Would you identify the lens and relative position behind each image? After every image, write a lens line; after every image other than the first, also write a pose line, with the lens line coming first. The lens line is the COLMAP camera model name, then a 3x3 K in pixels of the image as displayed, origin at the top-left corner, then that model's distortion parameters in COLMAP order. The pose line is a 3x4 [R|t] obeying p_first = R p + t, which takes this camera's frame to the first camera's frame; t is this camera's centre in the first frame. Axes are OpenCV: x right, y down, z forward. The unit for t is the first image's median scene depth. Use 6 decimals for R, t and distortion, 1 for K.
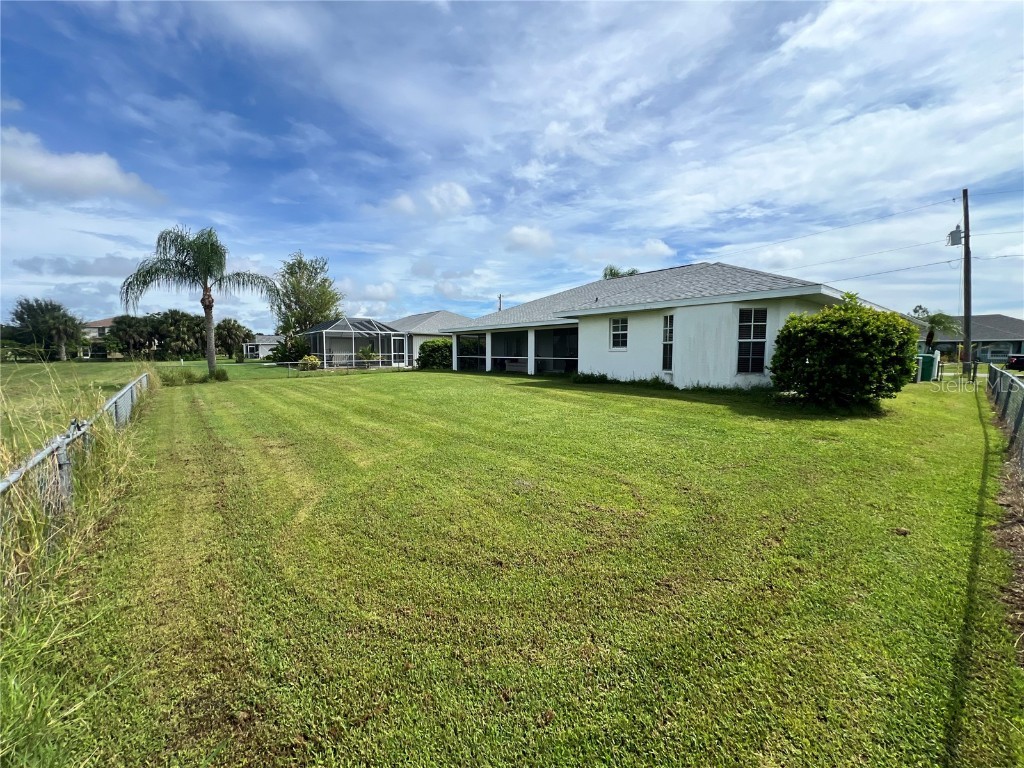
lens RADIAL K [[405.7, 0, 513.7], [0, 405.7, 381.0], [0, 0, 1]] dist [-0.004217, -0.000108]
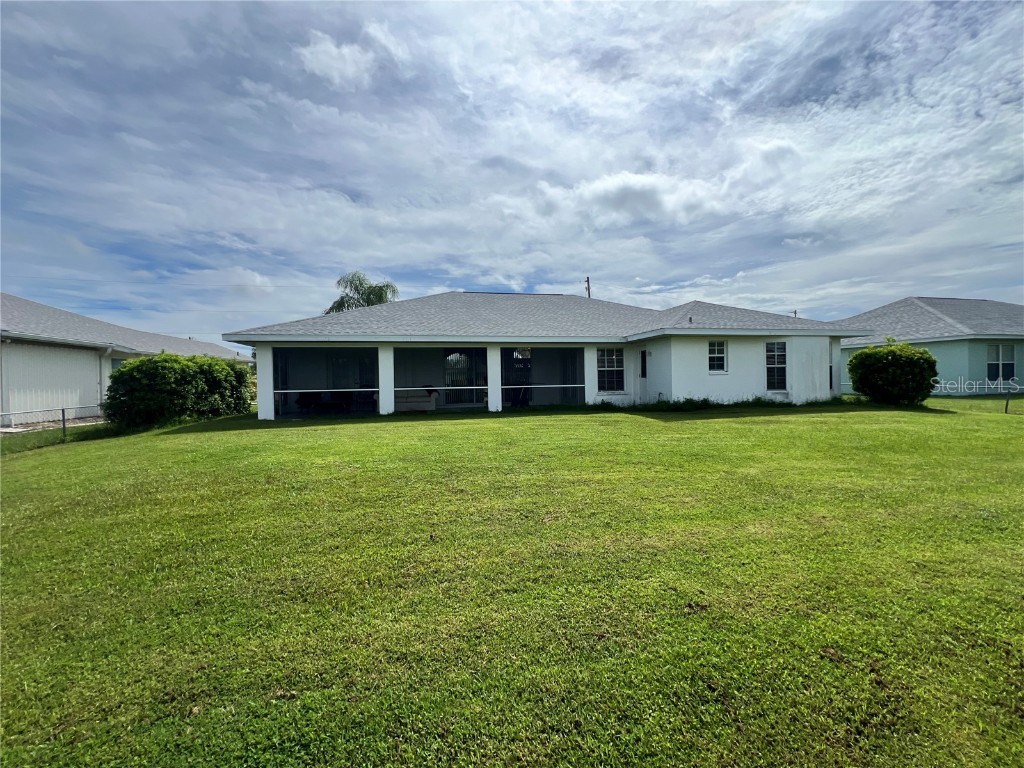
lens RADIAL K [[415.9, 0, 484.5], [0, 415.9, 361.3], [0, 0, 1]] dist [-0.005499, 0.000254]
pose [[0.453343, 0.031688, 0.890773, -0.506985], [0.079305, 0.993970, -0.075720, -0.041283], [-0.887801, 0.104970, 0.448097, 0.590100]]
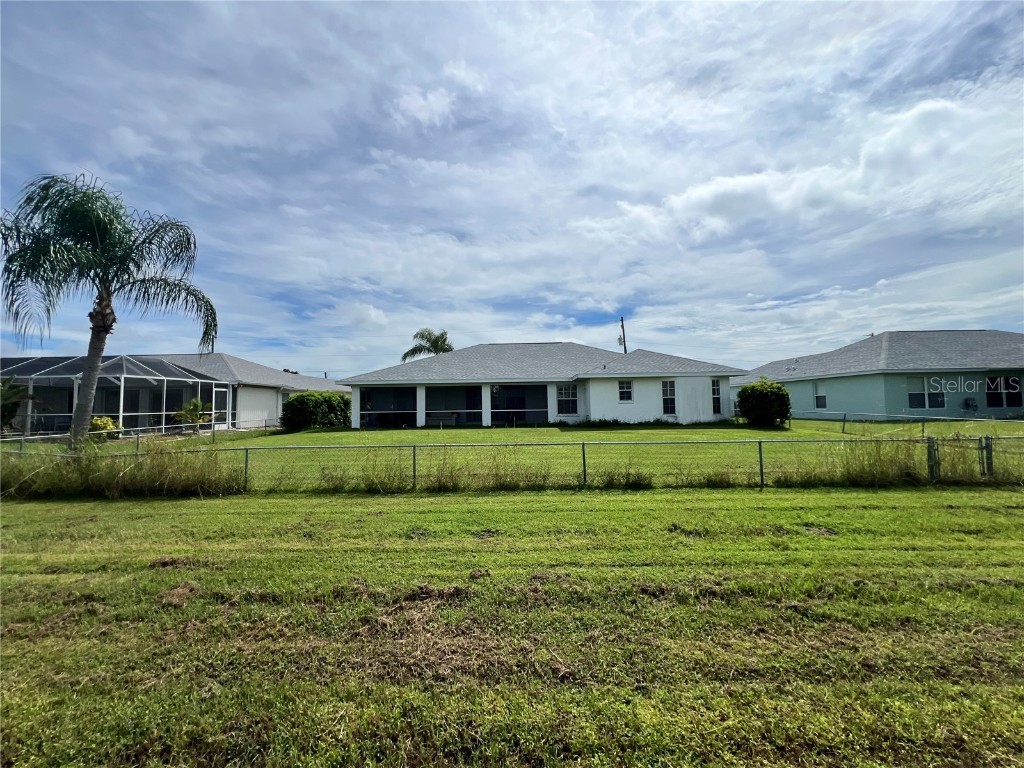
lens RADIAL K [[411.7, 0, 481.0], [0, 411.7, 351.2], [0, 0, 1]] dist [-0.002889, -0.000319]
pose [[0.669015, 0.087744, 0.738051, -0.683529], [0.066156, 0.982036, -0.176718, -0.016123], [-0.740299, 0.167054, 0.651192, 0.216161]]
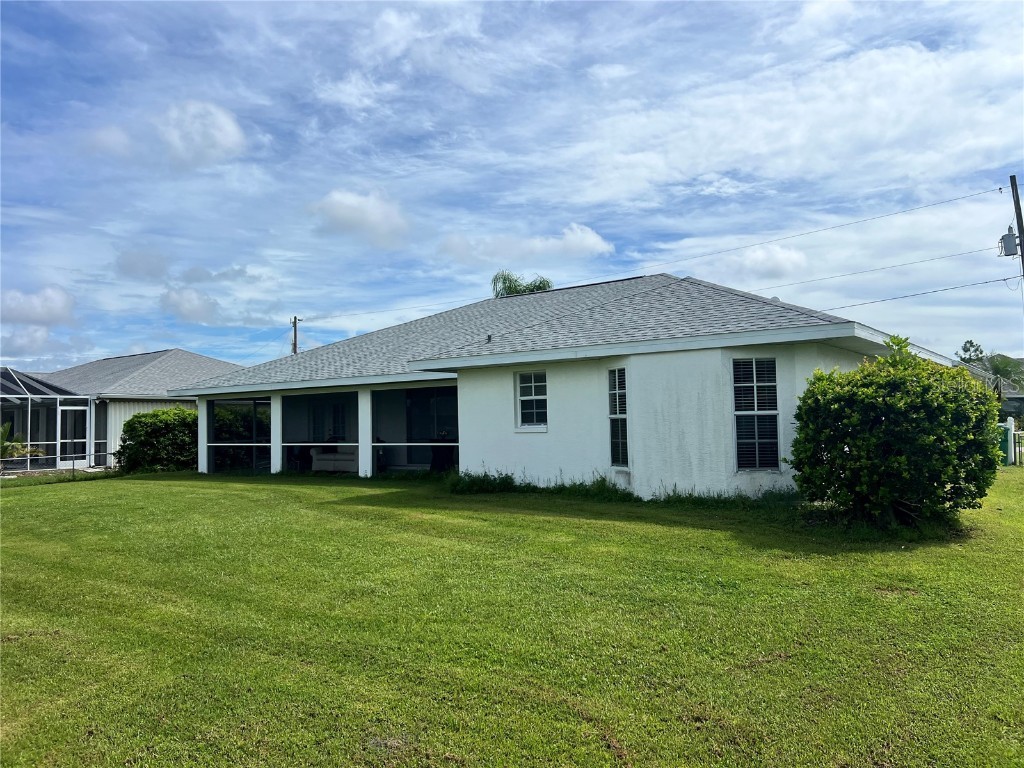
lens RADIAL K [[762.9, 0, 518.4], [0, 762.9, 389.3], [0, 0, 1]] dist [0.053370, -0.065793]
pose [[0.968074, -0.011358, 0.250405, -0.008794], [0.039904, 0.993216, -0.109220, -0.010870], [-0.247466, 0.115725, 0.961961, 0.006505]]
